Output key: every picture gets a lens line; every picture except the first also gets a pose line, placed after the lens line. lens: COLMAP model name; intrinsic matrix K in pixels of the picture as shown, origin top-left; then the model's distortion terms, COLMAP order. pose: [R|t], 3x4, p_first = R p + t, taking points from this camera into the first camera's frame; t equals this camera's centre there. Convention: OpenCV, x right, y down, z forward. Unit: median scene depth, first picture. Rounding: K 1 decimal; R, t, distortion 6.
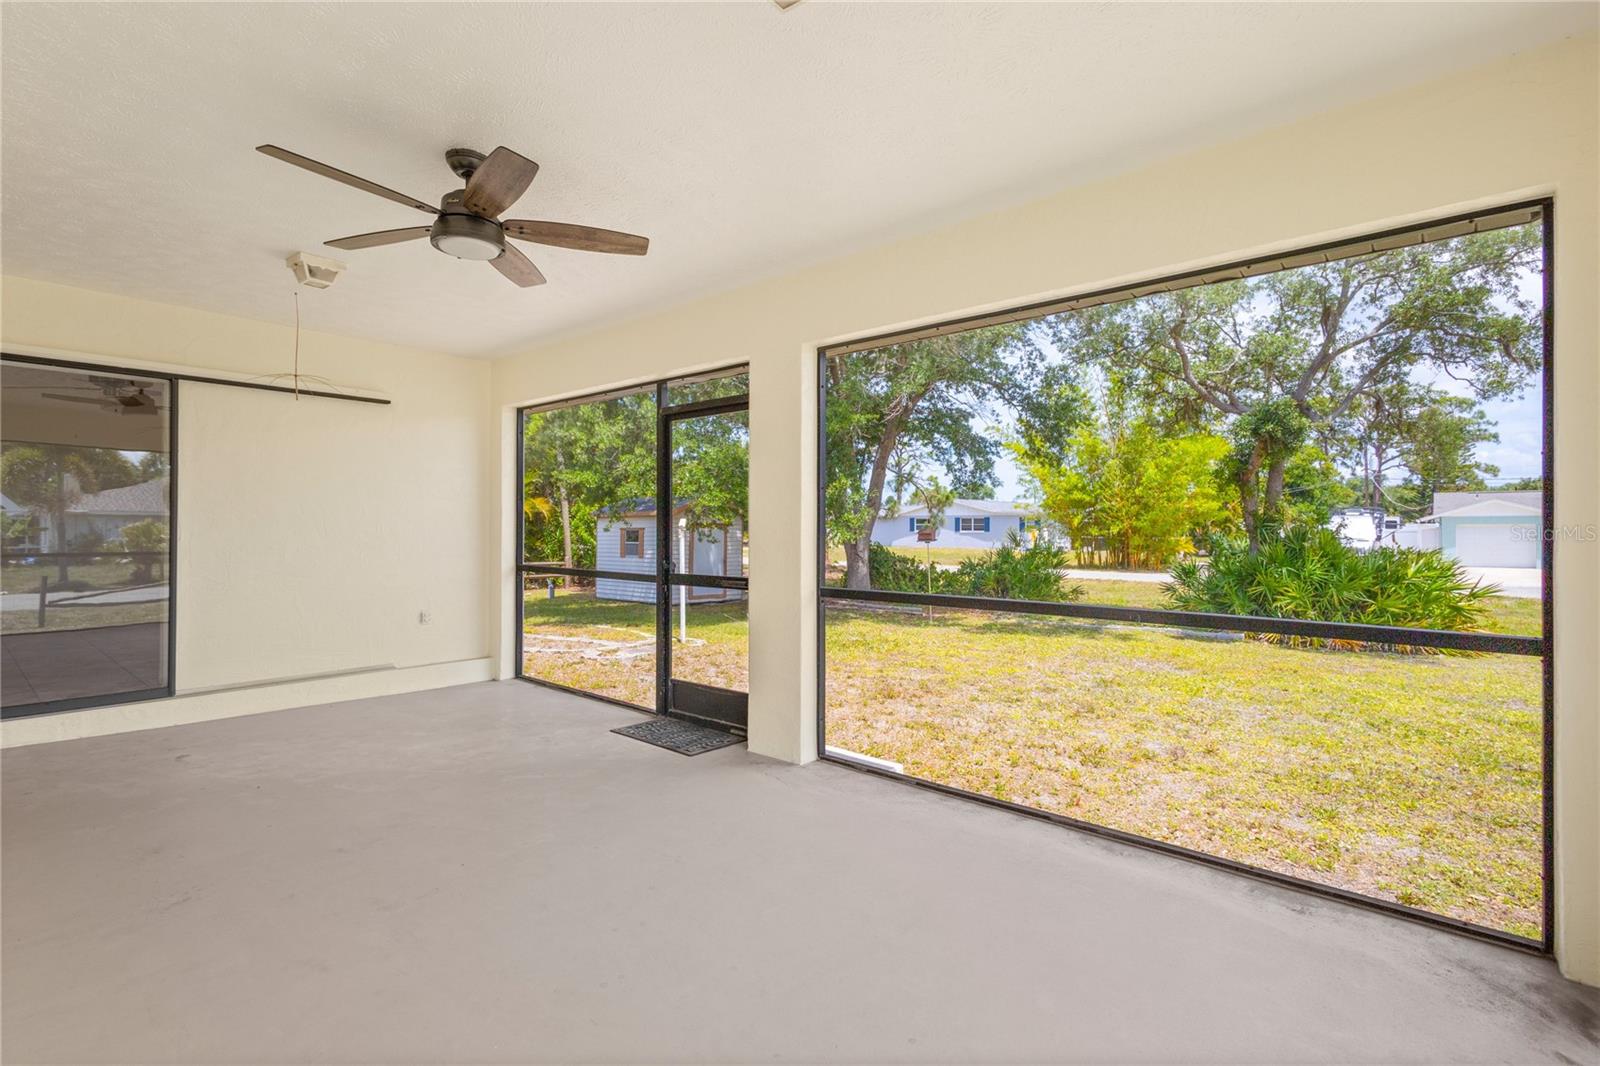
lens RADIAL K [[742.6, 0, 806.6], [0, 742.6, 529.8], [0, 0, 1]] dist [0.001978, 0.000087]
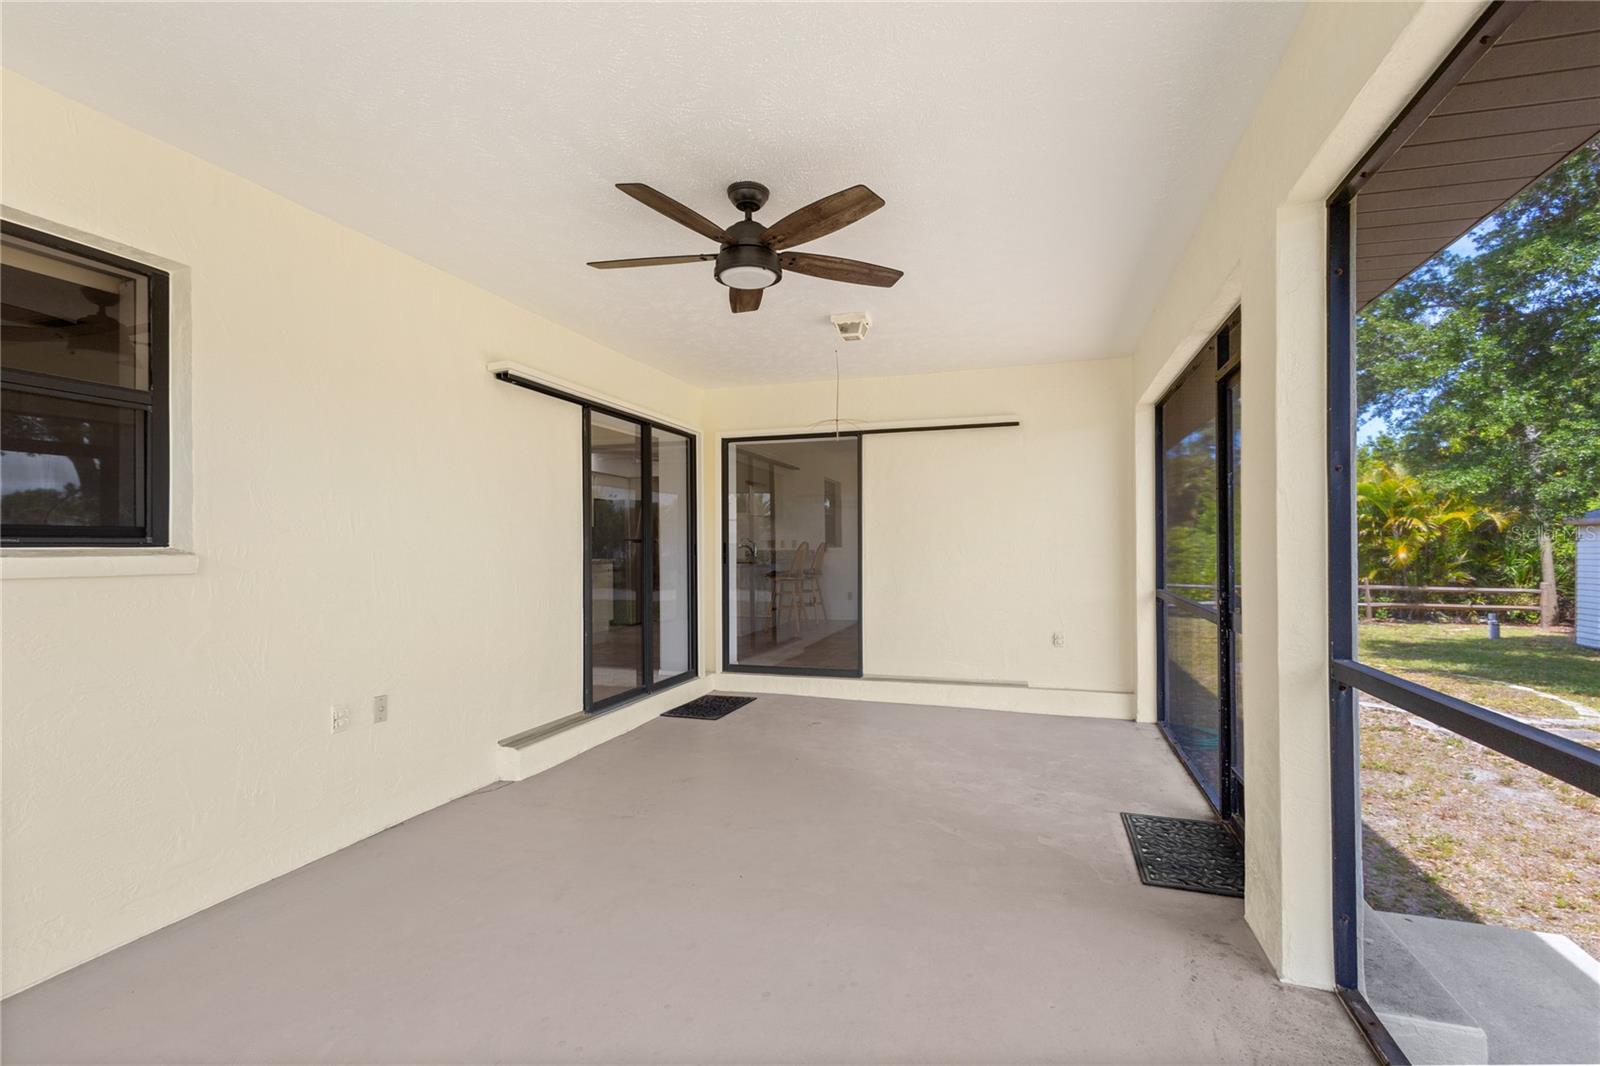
lens RADIAL K [[741.0, 0, 801.4], [0, 741.0, 545.4], [0, 0, 1]] dist [0.000630, 0.000085]
pose [[0.388457, -0.006849, -0.921441, 0.347231], [0.006327, 0.999969, -0.004765, -0.002667], [0.921445, -0.003978, 0.388488, 0.451421]]
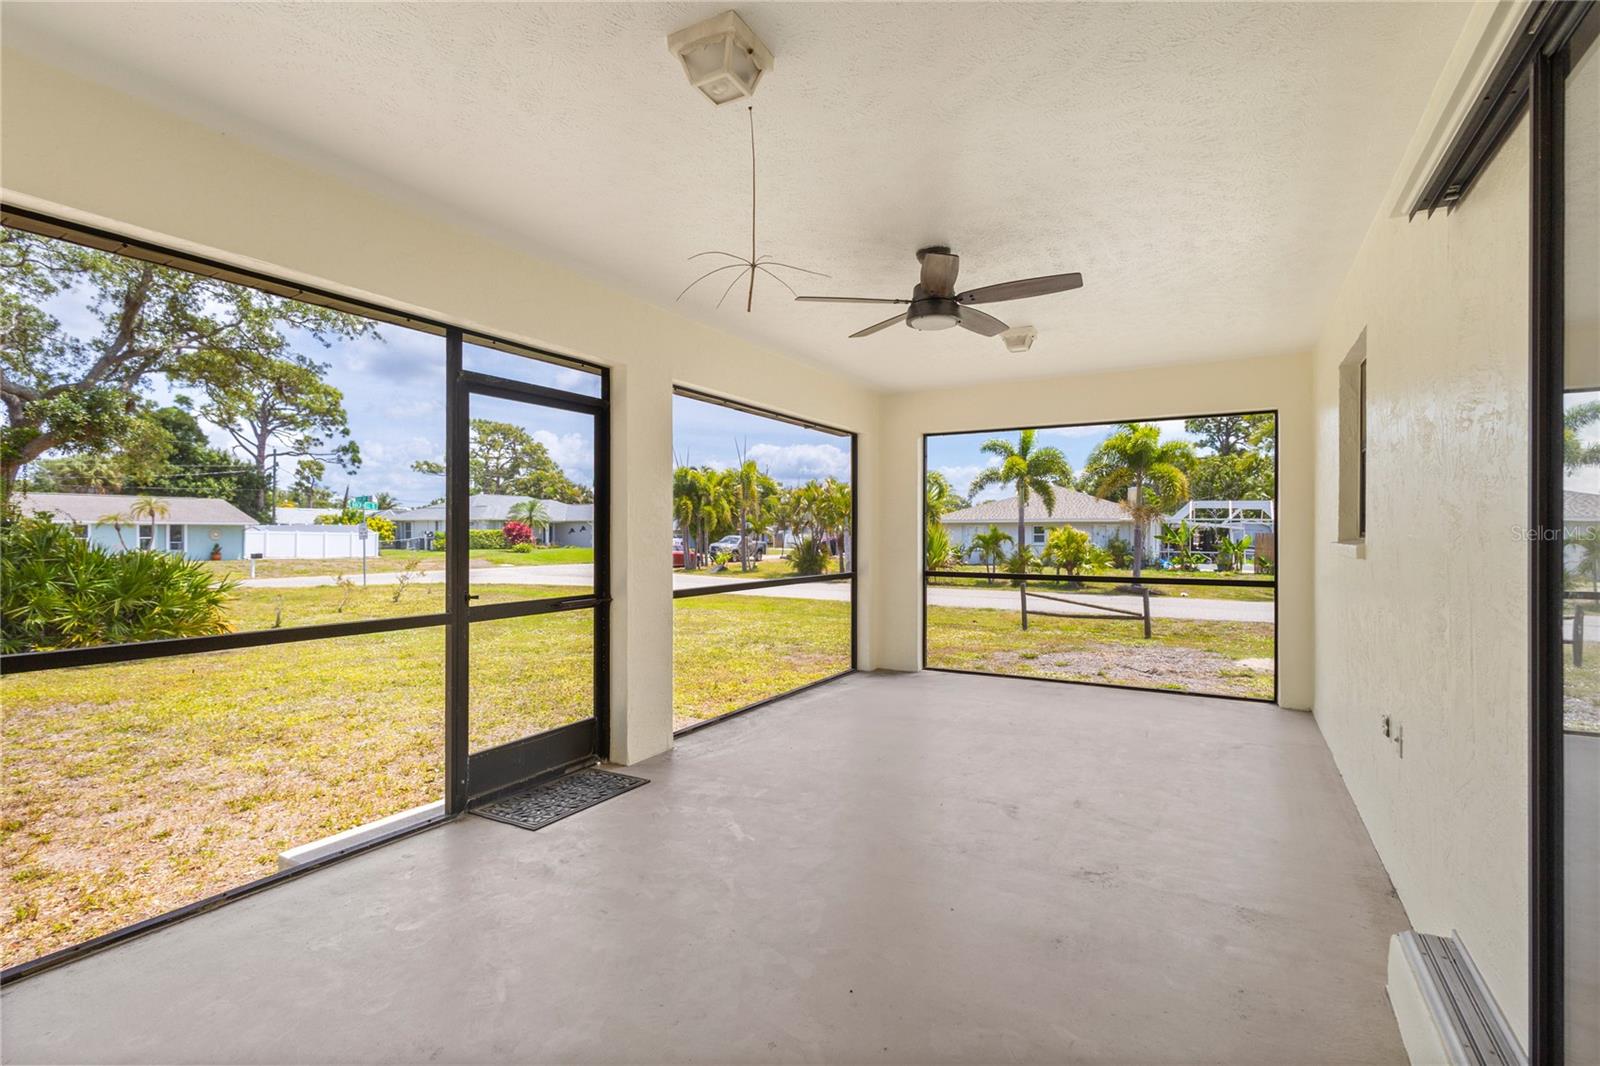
lens RADIAL K [[742.6, 0, 806.6], [0, 742.6, 529.8], [0, 0, 1]] dist [0.001978, 0.000087]
pose [[-0.186662, -0.001689, 0.982423, -1.124228], [-0.001600, 0.999998, 0.001416, -0.018459], [-0.982423, -0.001308, -0.186665, 0.982287]]
